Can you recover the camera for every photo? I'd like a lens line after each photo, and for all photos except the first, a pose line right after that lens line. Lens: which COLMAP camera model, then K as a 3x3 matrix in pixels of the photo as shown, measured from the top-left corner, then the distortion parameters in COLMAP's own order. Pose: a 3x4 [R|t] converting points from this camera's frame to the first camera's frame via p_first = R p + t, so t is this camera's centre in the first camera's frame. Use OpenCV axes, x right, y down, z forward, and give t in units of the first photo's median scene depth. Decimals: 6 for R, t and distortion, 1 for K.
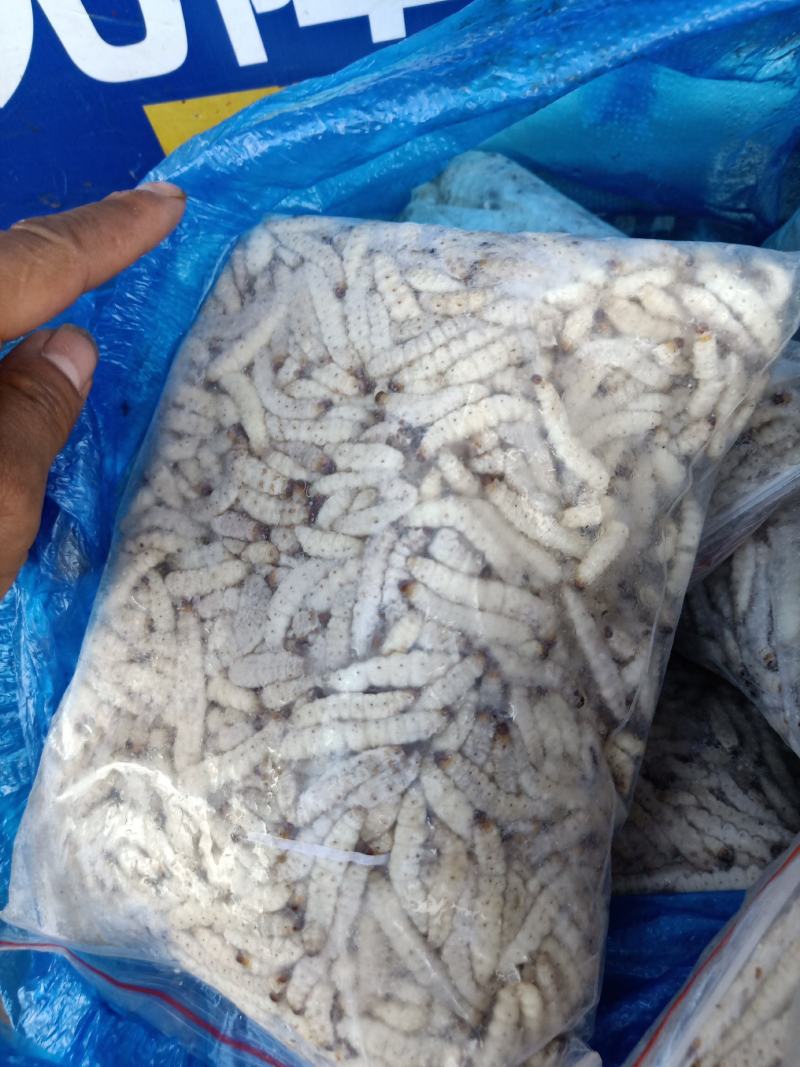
lens RADIAL K [[752.6, 0, 400.0], [0, 752.6, 533.5], [0, 0, 1]] dist [-0.005725, -0.000240]
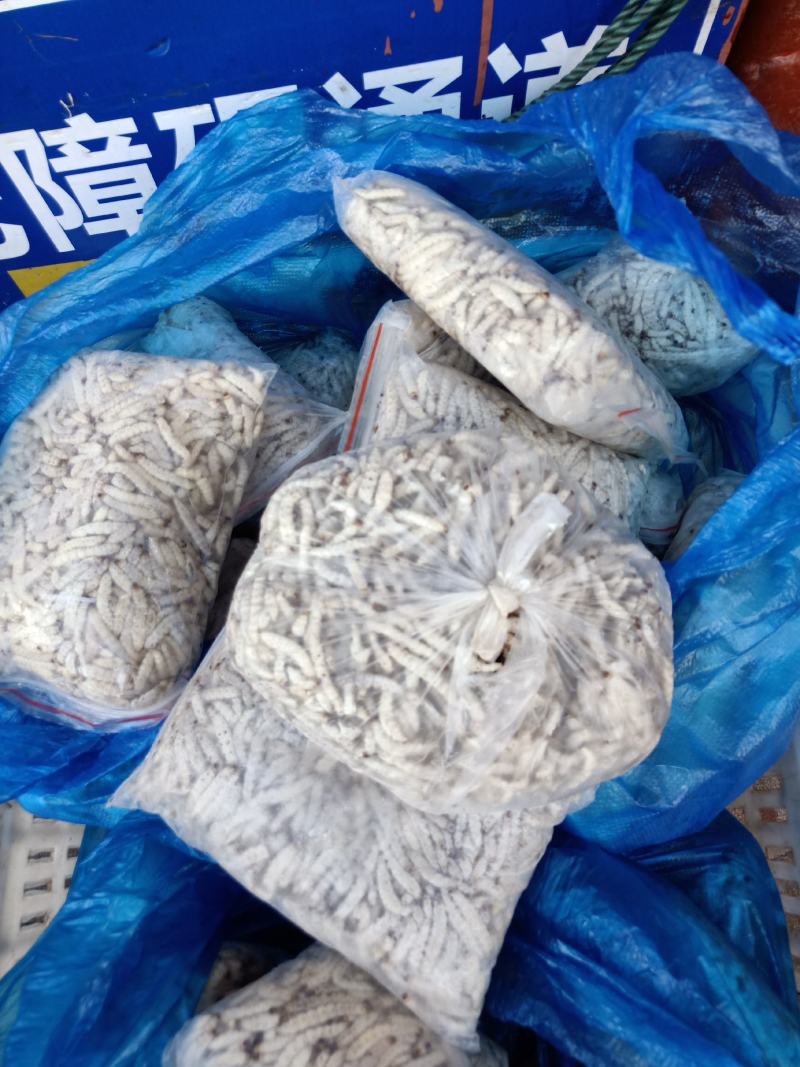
lens RADIAL K [[752.6, 0, 400.0], [0, 752.6, 533.5], [0, 0, 1]] dist [-0.005725, -0.000240]
pose [[0.993327, -0.037586, 0.109032, 0.704978], [0.043033, 0.997918, -0.048049, 0.349649], [-0.106999, 0.052420, 0.992876, -1.591952]]
